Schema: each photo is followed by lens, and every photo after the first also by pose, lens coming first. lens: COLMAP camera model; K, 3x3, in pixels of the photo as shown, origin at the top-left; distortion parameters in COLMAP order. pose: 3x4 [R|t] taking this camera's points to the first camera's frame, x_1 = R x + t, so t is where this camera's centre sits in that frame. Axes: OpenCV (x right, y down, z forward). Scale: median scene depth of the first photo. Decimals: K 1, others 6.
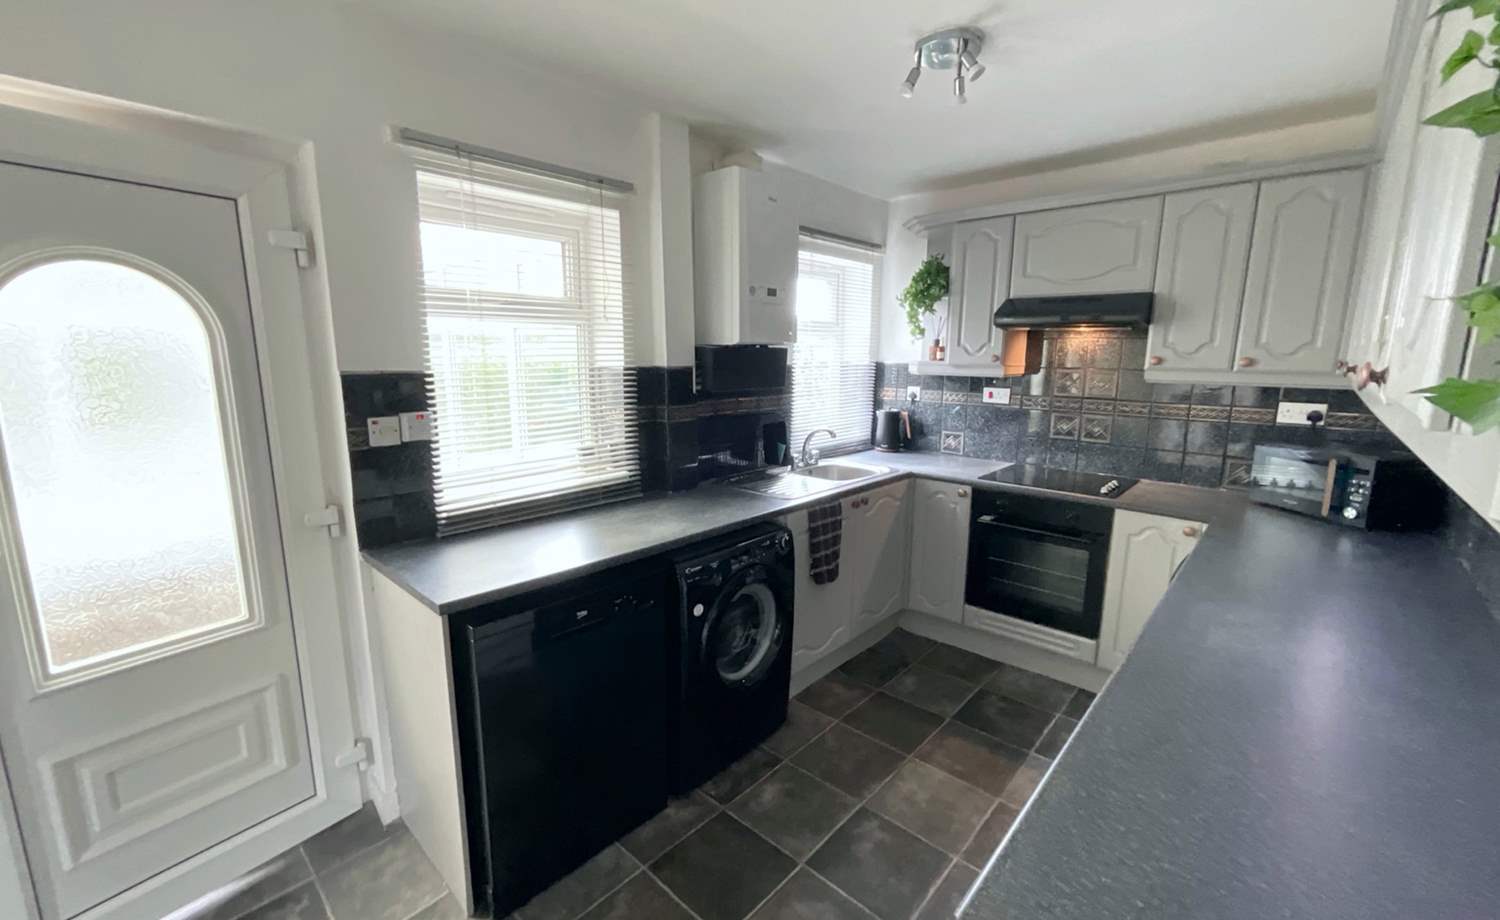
lens RADIAL K [[609.7, 0, 749.7], [0, 609.7, 457.3], [0, 0, 1]] dist [-0.000403, 0.001745]
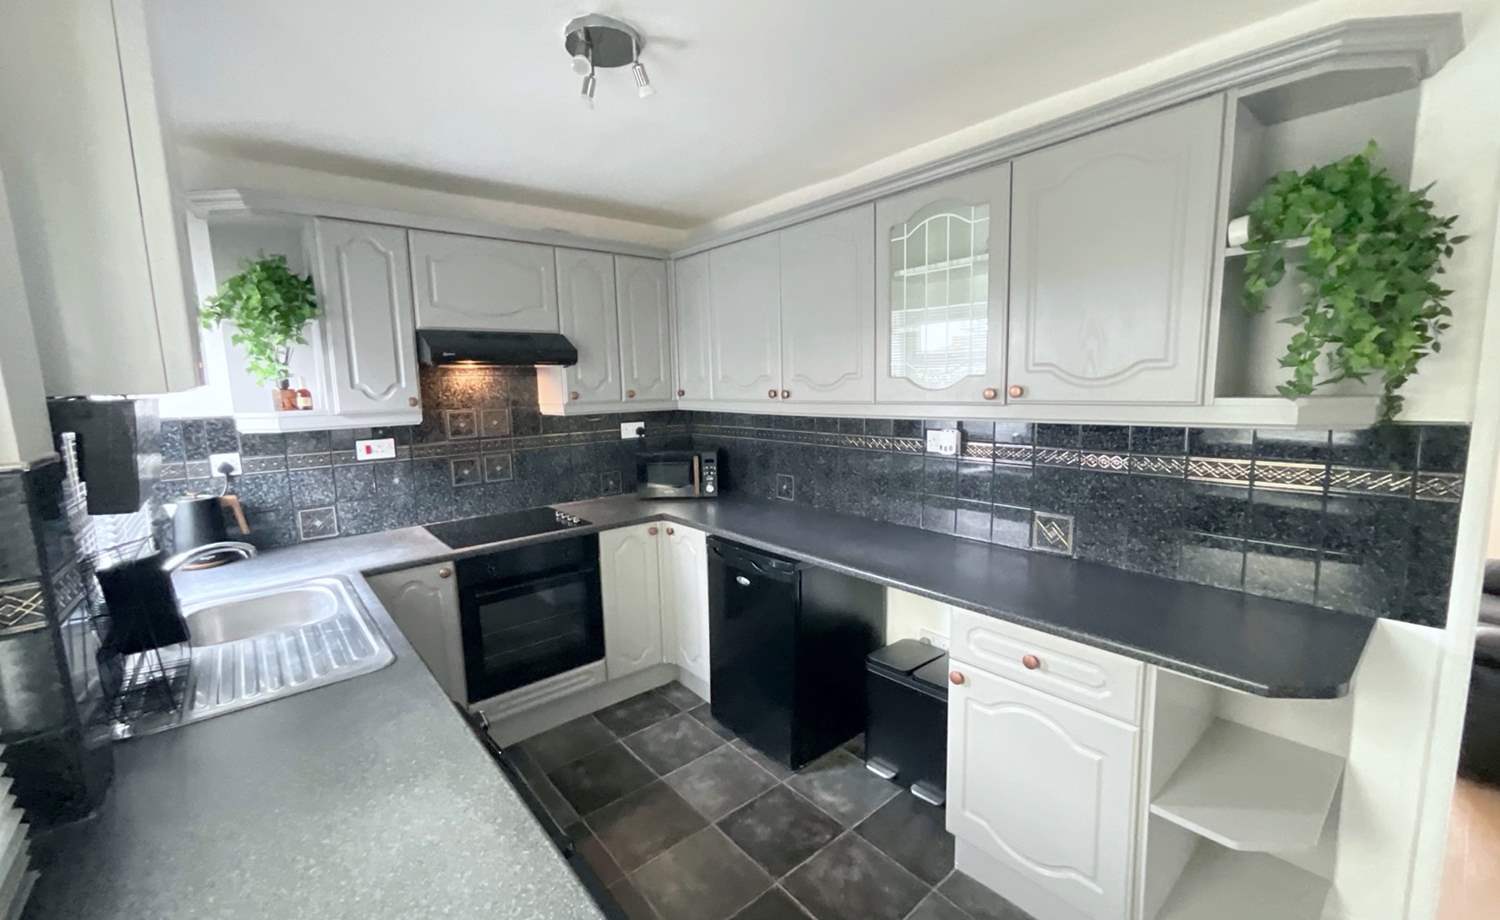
lens RADIAL K [[609.7, 0, 748.3], [0, 609.7, 460.3], [0, 0, 1]] dist [-0.000403, 0.001745]
pose [[0.125787, -0.140462, 0.982063, -0.370017], [0.195550, 0.974014, 0.114264, -0.100218], [-0.972593, 0.177670, 0.149986, 0.499807]]
